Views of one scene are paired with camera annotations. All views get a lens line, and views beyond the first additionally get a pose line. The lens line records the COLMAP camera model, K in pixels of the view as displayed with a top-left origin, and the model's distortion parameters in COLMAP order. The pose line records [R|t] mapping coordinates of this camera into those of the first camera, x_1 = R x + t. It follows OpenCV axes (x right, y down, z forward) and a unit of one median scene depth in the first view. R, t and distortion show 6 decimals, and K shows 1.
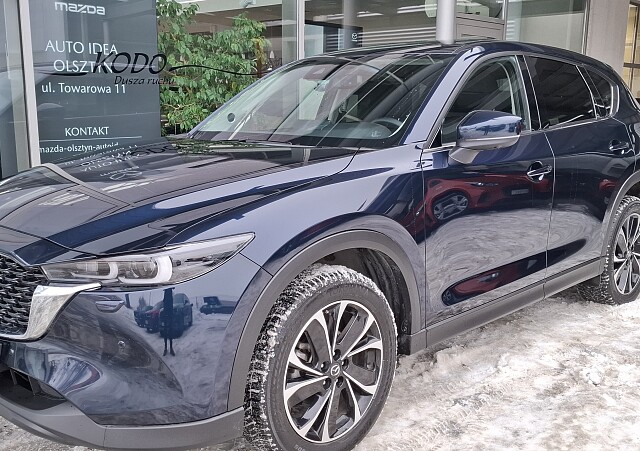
lens RADIAL K [[690.7, 0, 320.0], [0, 690.7, 225.5], [0, 0, 1]] dist [0.100369, -0.264120]
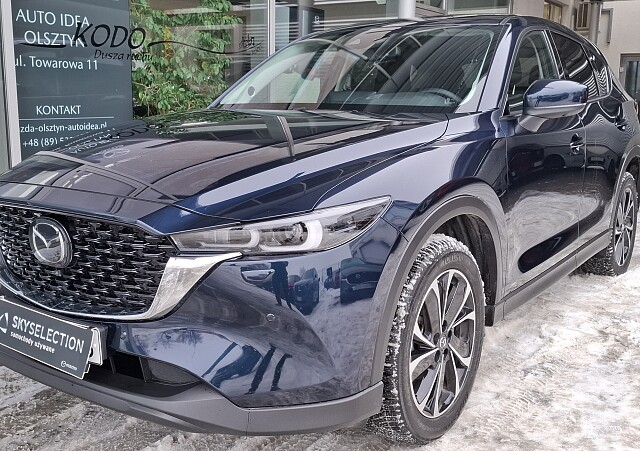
lens RADIAL K [[690.7, 0, 320.0], [0, 690.7, 225.5], [0, 0, 1]] dist [0.100369, -0.264120]
pose [[0.987515, -0.022533, 0.155905, -0.288083], [0.021517, 0.999735, 0.008207, 0.034810], [-0.156049, -0.004750, 0.987738, 0.074518]]
